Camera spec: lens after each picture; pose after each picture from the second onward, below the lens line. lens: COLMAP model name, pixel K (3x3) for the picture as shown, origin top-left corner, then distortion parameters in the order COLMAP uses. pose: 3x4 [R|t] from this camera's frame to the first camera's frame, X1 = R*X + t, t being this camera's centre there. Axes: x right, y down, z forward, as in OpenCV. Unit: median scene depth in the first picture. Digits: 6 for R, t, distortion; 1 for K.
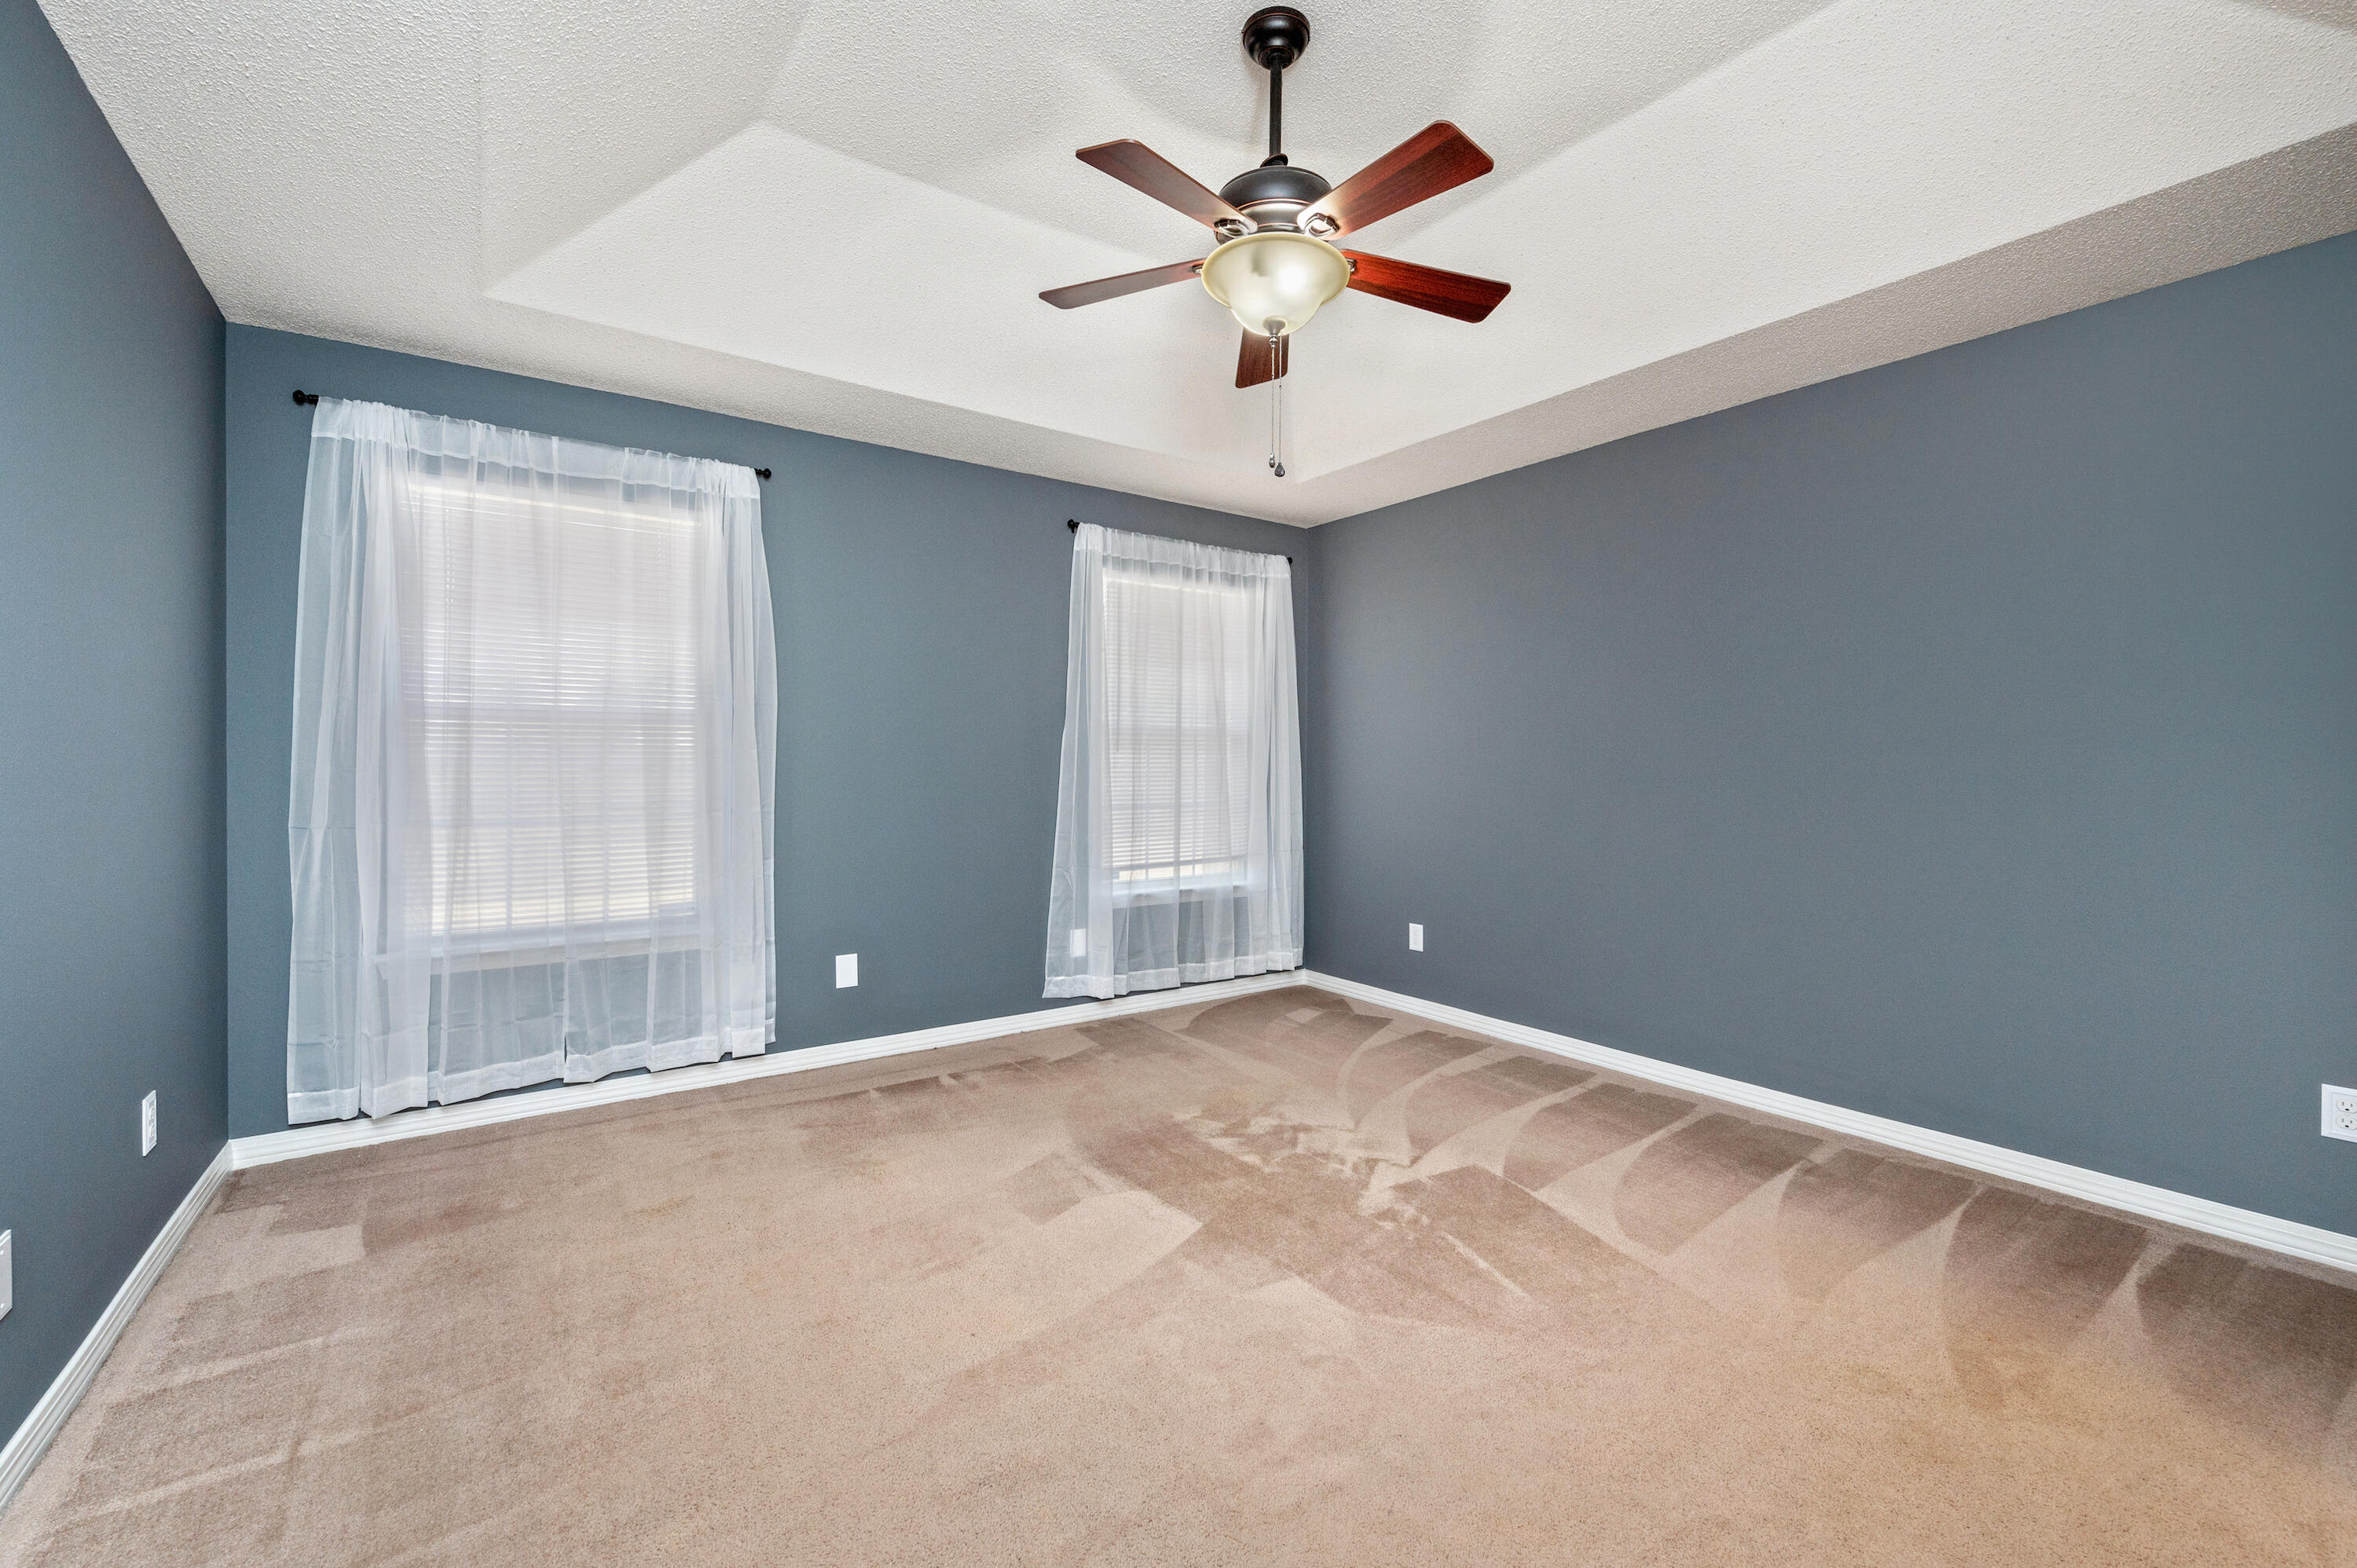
lens RADIAL K [[943.1, 0, 1158.5], [0, 943.1, 768.8], [0, 0, 1]] dist [-0.003012, -0.000235]
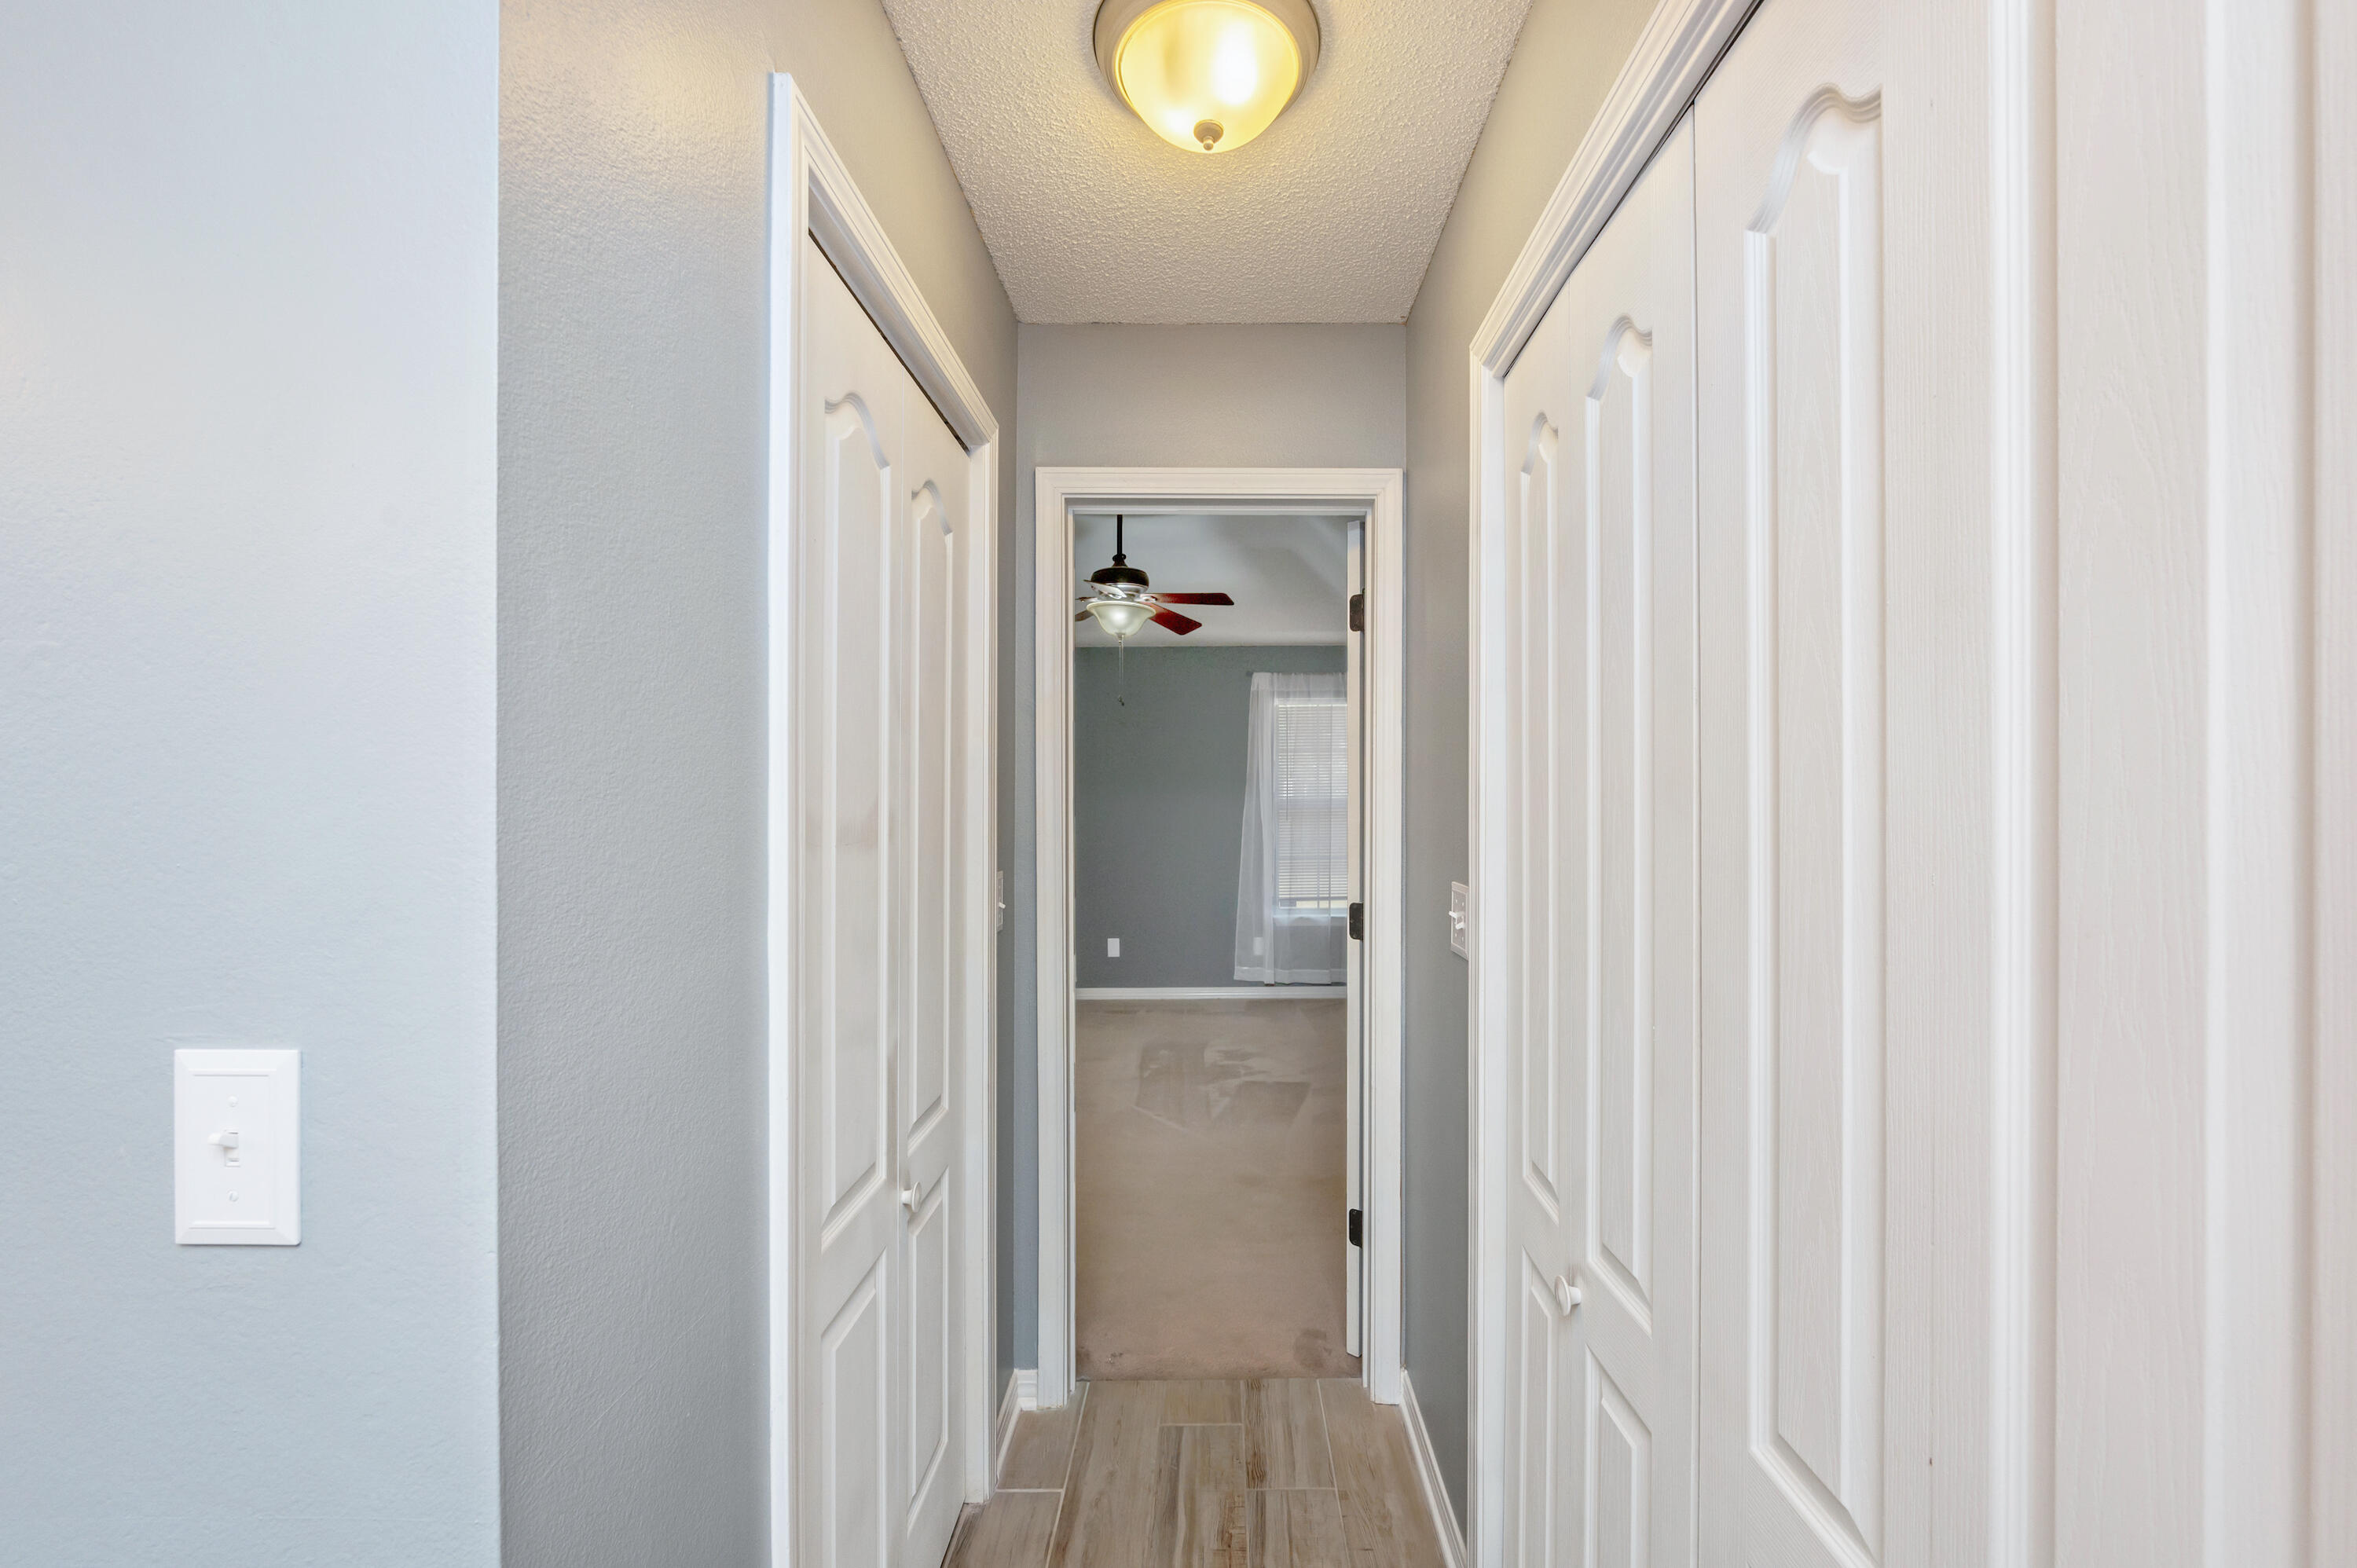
lens RADIAL K [[943.1, 0, 1177.5], [0, 943.1, 806.3], [0, 0, 1]] dist [-0.003012, -0.000235]
pose [[0.786541, -0.009589, -0.617463, 0.934966], [0.009114, 0.999951, -0.003920, -0.047002], [0.617471, -0.002544, 0.786590, -0.349376]]
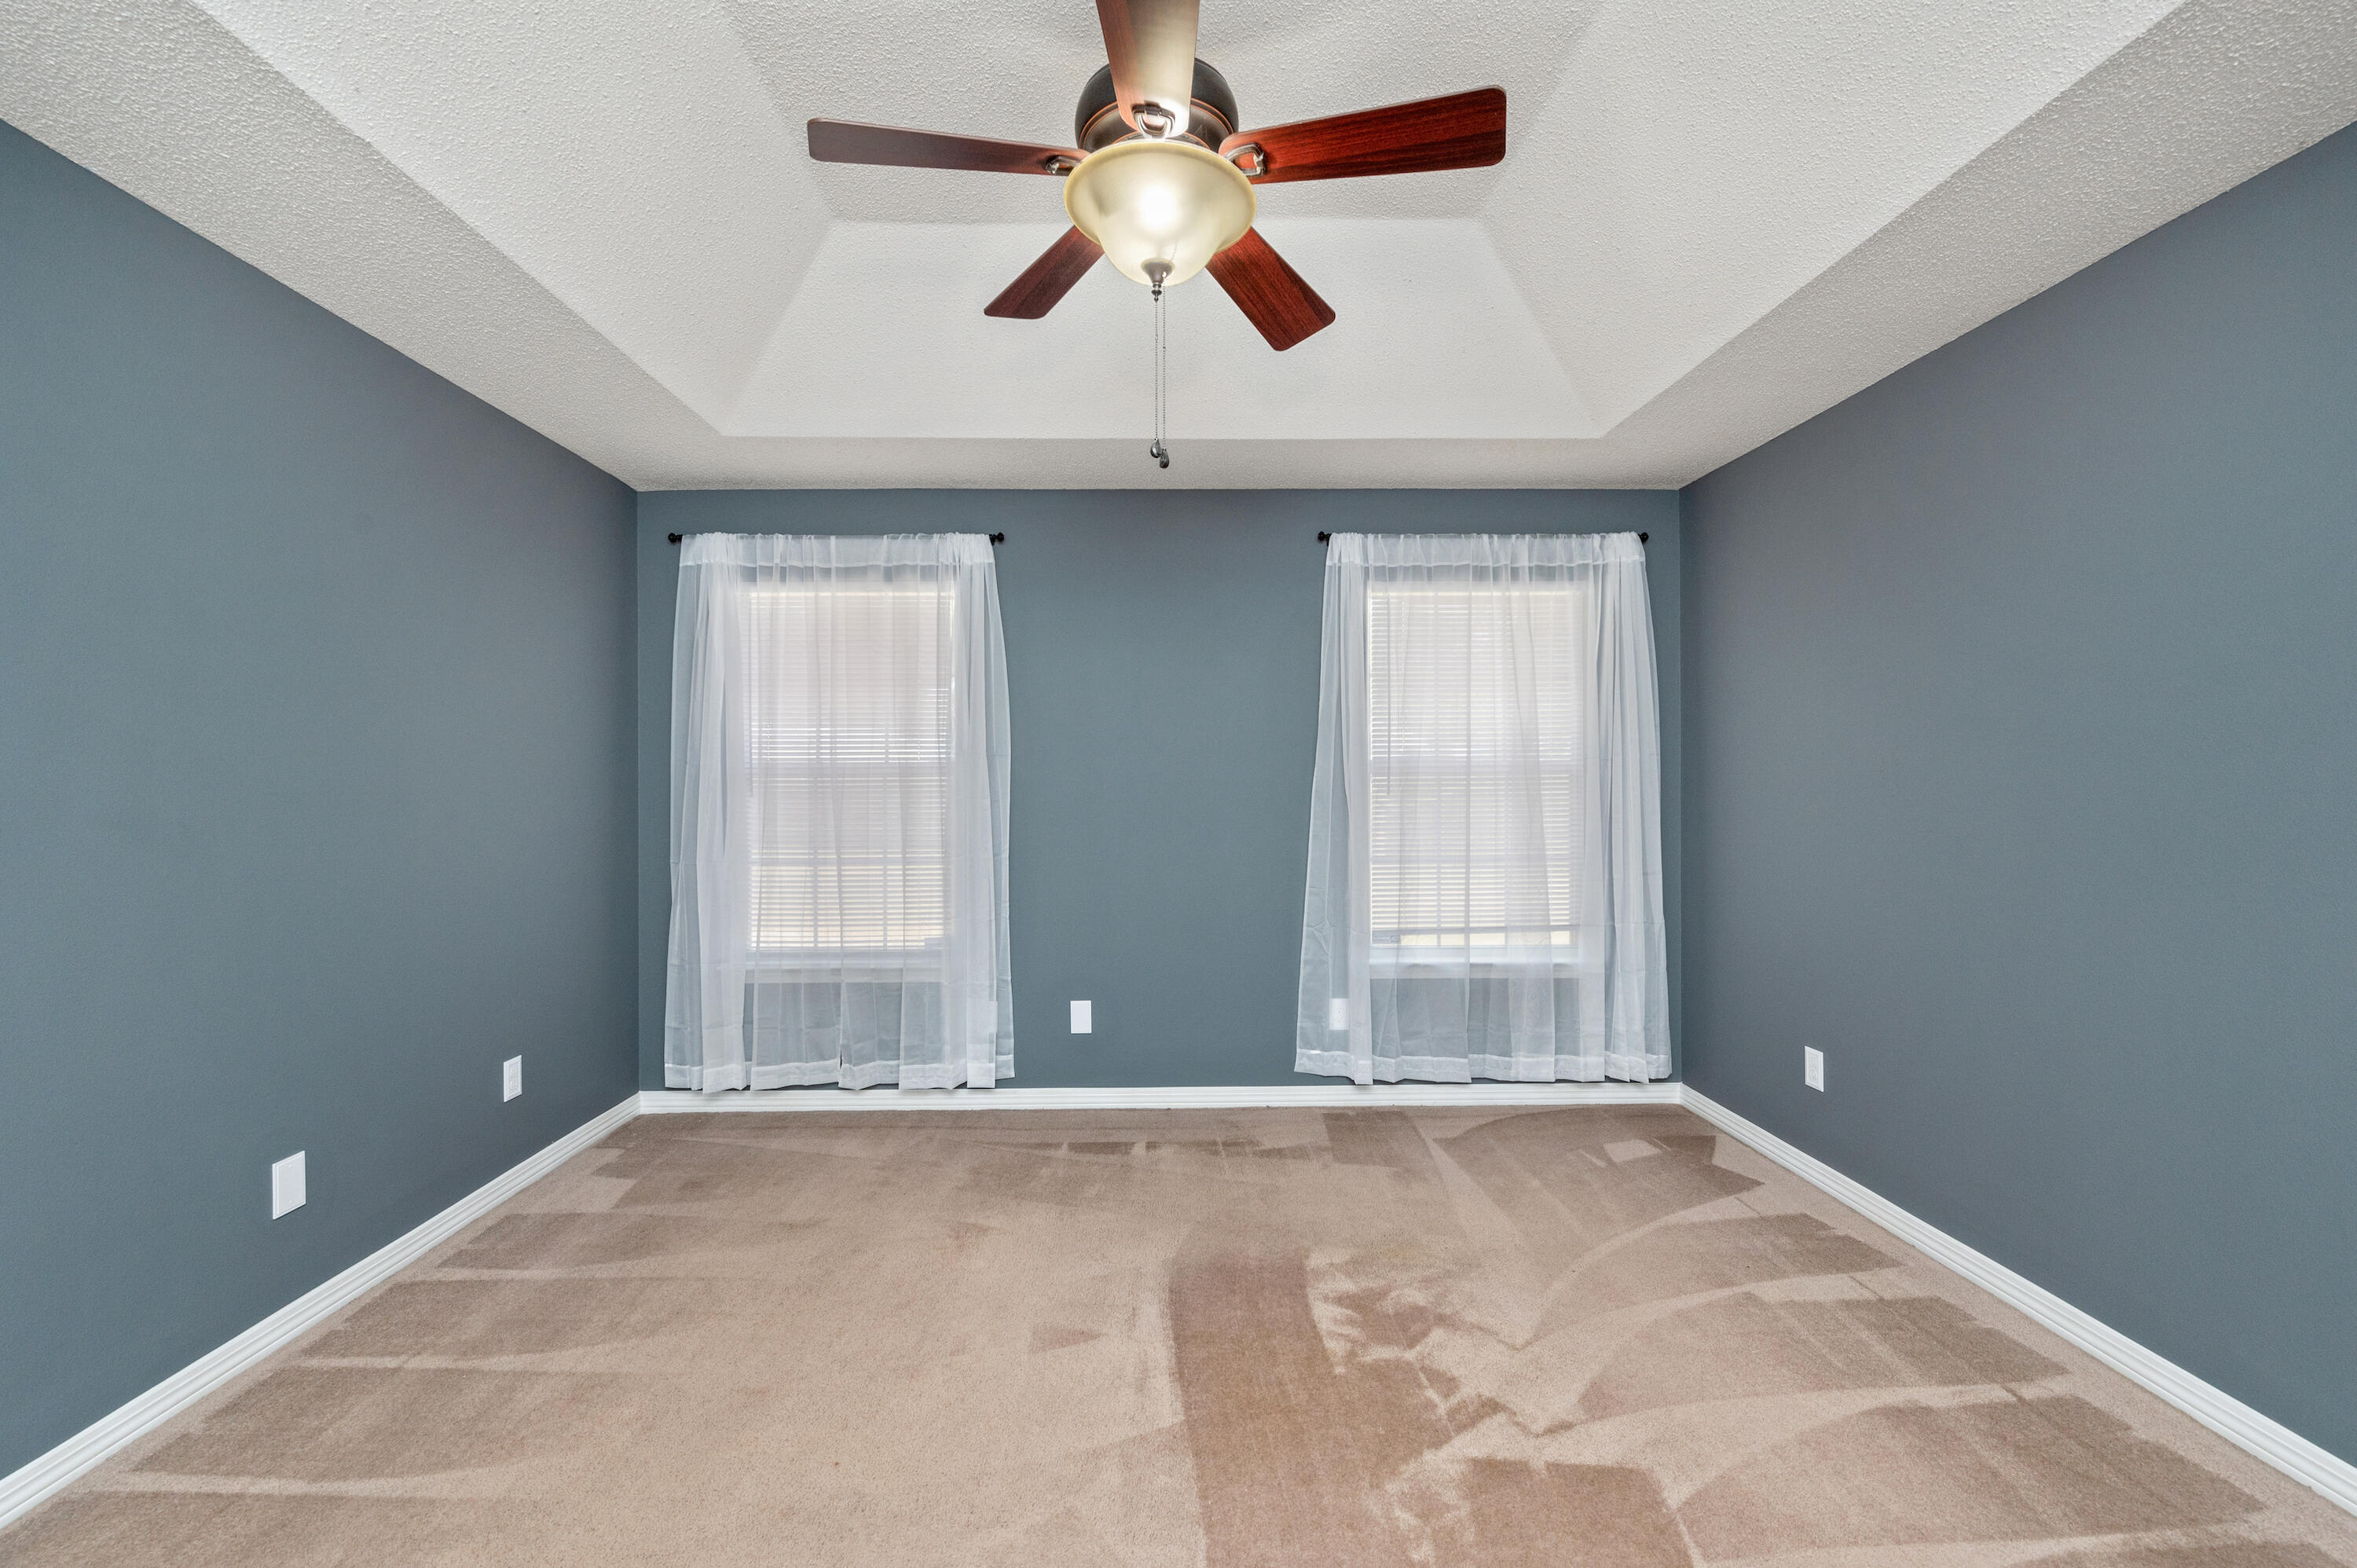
lens RADIAL K [[943.1, 0, 1182.5], [0, 943.1, 774.6], [0, 0, 1]] dist [-0.003012, -0.000235]
pose [[0.834846, -0.011354, -0.550366, 0.341702], [0.006366, 0.999920, -0.010971, -0.034787], [0.550446, 0.005655, 0.834852, 0.235786]]
